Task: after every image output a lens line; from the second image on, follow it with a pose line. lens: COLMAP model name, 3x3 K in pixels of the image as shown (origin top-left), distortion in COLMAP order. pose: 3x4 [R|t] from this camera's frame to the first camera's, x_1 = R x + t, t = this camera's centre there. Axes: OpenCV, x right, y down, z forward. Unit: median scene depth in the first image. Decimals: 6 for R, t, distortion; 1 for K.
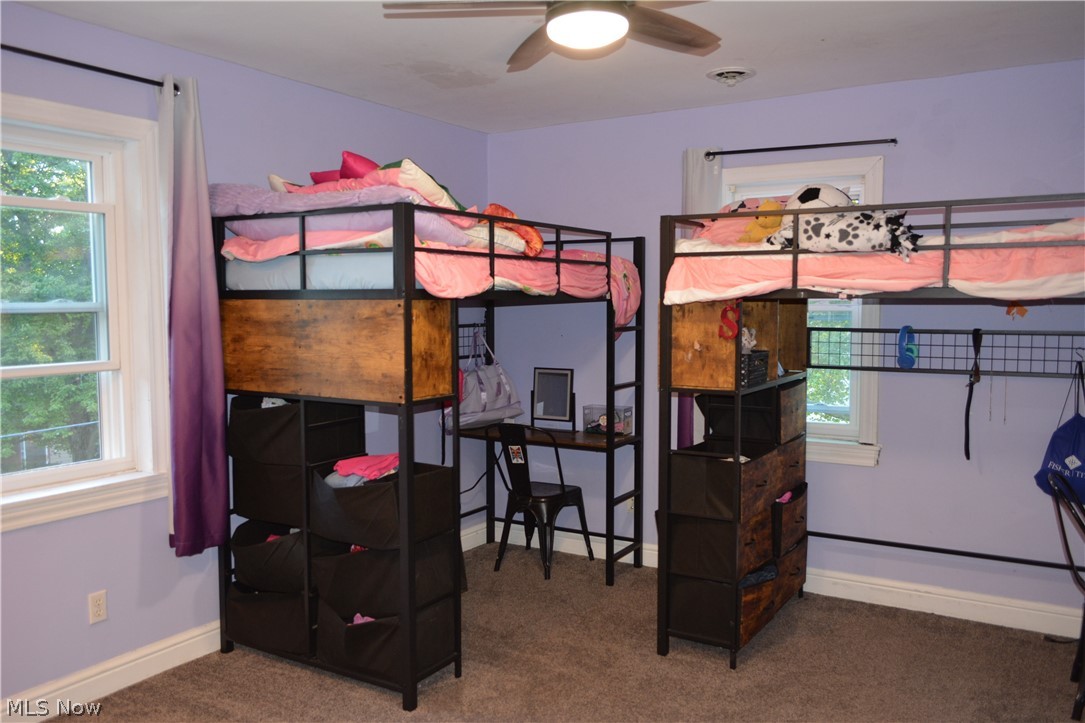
lens RADIAL K [[832.1, 0, 542.5], [0, 832.1, 361.5], [0, 0, 1]] dist [-0.010695, 0.008647]
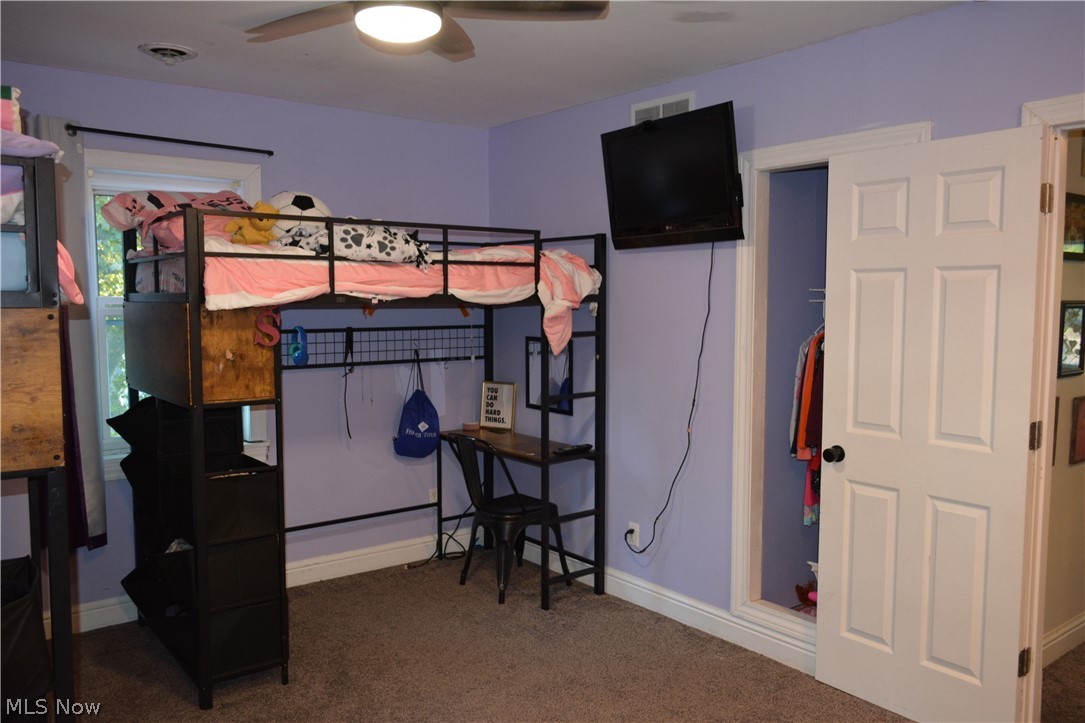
lens RADIAL K [[832.1, 0, 542.5], [0, 832.1, 361.5], [0, 0, 1]] dist [-0.010695, 0.008647]
pose [[0.378950, -0.067617, 0.922944, -0.573307], [0.063822, 0.996862, 0.046827, -0.035335], [-0.923214, 0.041159, 0.382076, 0.364903]]
